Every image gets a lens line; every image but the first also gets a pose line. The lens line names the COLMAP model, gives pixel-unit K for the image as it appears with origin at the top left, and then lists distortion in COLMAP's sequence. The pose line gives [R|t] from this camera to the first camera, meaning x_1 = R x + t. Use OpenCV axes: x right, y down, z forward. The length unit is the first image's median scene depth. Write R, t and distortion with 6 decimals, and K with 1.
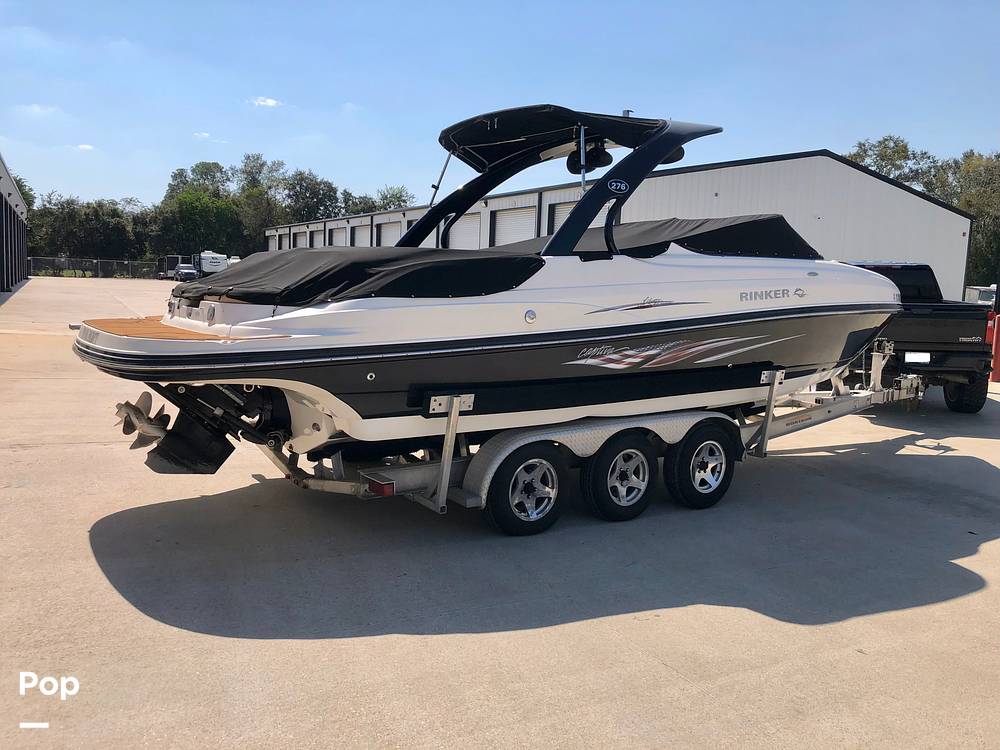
lens RADIAL K [[826.4, 0, 500.0], [0, 826.4, 375.0], [0, 0, 1]] dist [0.123667, -0.310701]
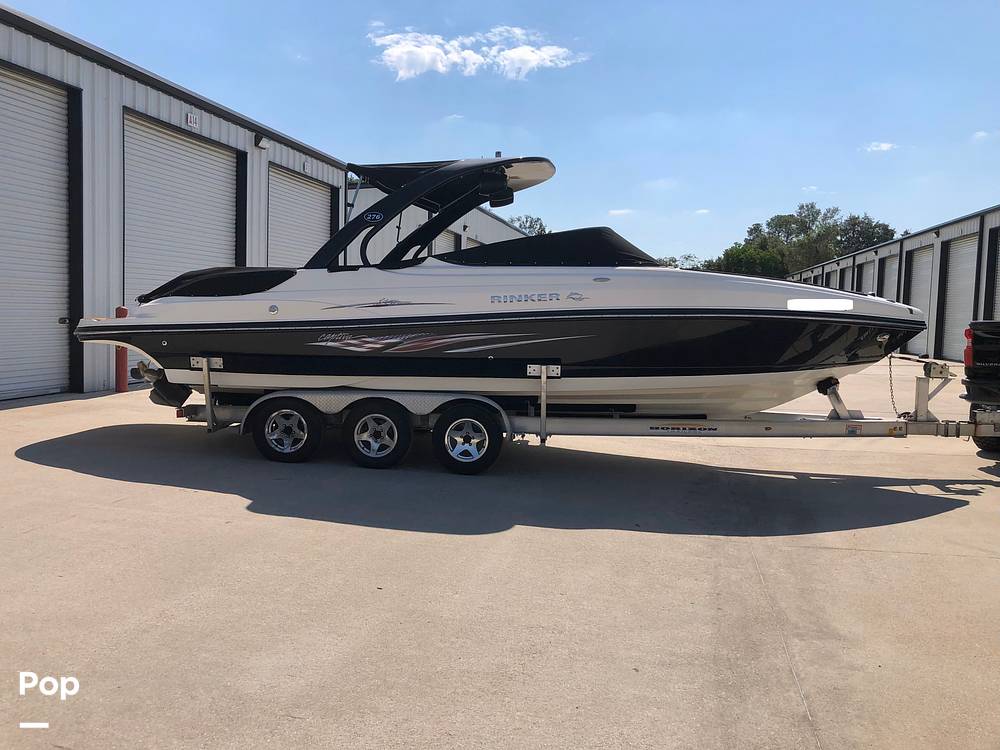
lens RADIAL K [[826.4, 0, 500.0], [0, 826.4, 375.0], [0, 0, 1]] dist [0.123667, -0.310701]
pose [[0.763958, 0.033896, -0.644375, 1.150790], [-0.073518, 0.996689, -0.034733, 0.059085], [0.641064, 0.073908, 0.763920, 0.116509]]
